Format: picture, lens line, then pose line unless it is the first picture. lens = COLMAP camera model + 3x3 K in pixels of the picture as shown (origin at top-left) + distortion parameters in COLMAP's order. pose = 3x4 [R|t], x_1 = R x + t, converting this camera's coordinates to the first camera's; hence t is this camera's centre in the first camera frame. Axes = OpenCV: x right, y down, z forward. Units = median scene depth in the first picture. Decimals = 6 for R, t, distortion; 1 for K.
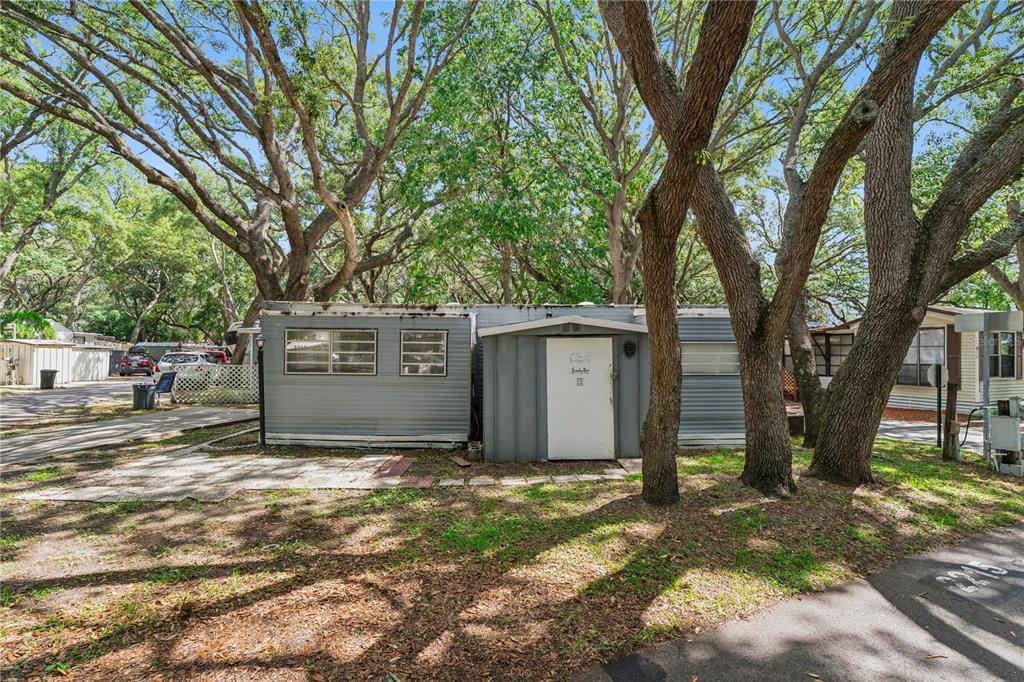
lens RADIAL K [[451.8, 0, 511.8], [0, 451.8, 342.4], [0, 0, 1]] dist [-0.001030, 0.000022]
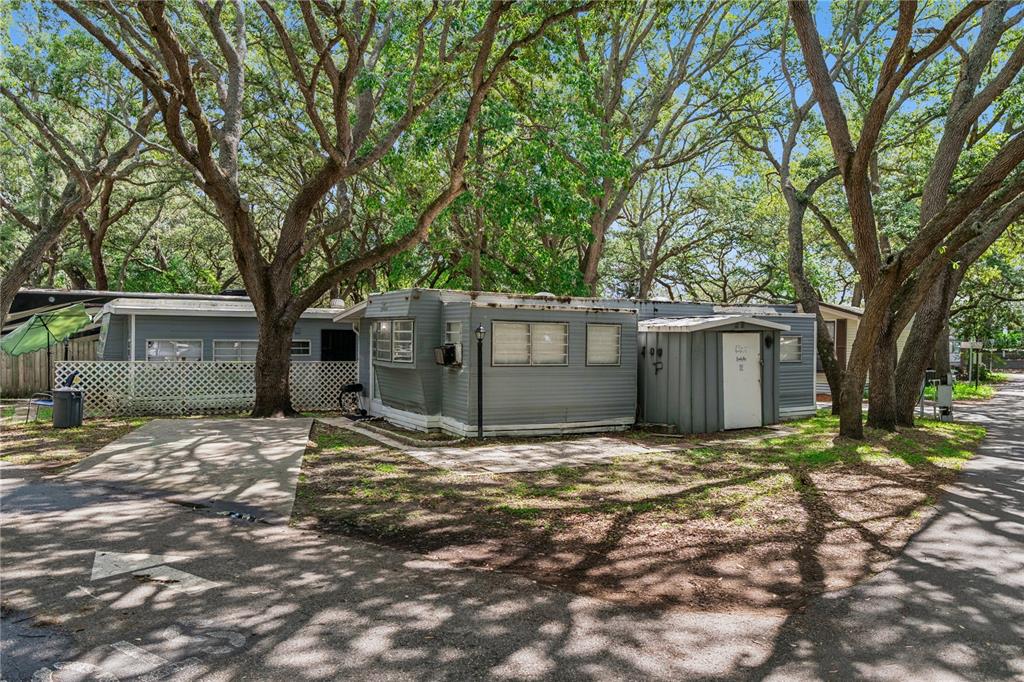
lens RADIAL K [[709.1, 0, 515.0], [0, 709.1, 342.6], [0, 0, 1]] dist [0.029391, 0.001315]
pose [[0.883392, 0.000066, 0.468635, -1.343898], [-0.010962, 0.999729, 0.020522, -0.017167], [-0.468506, -0.023266, 0.883154, -0.467240]]
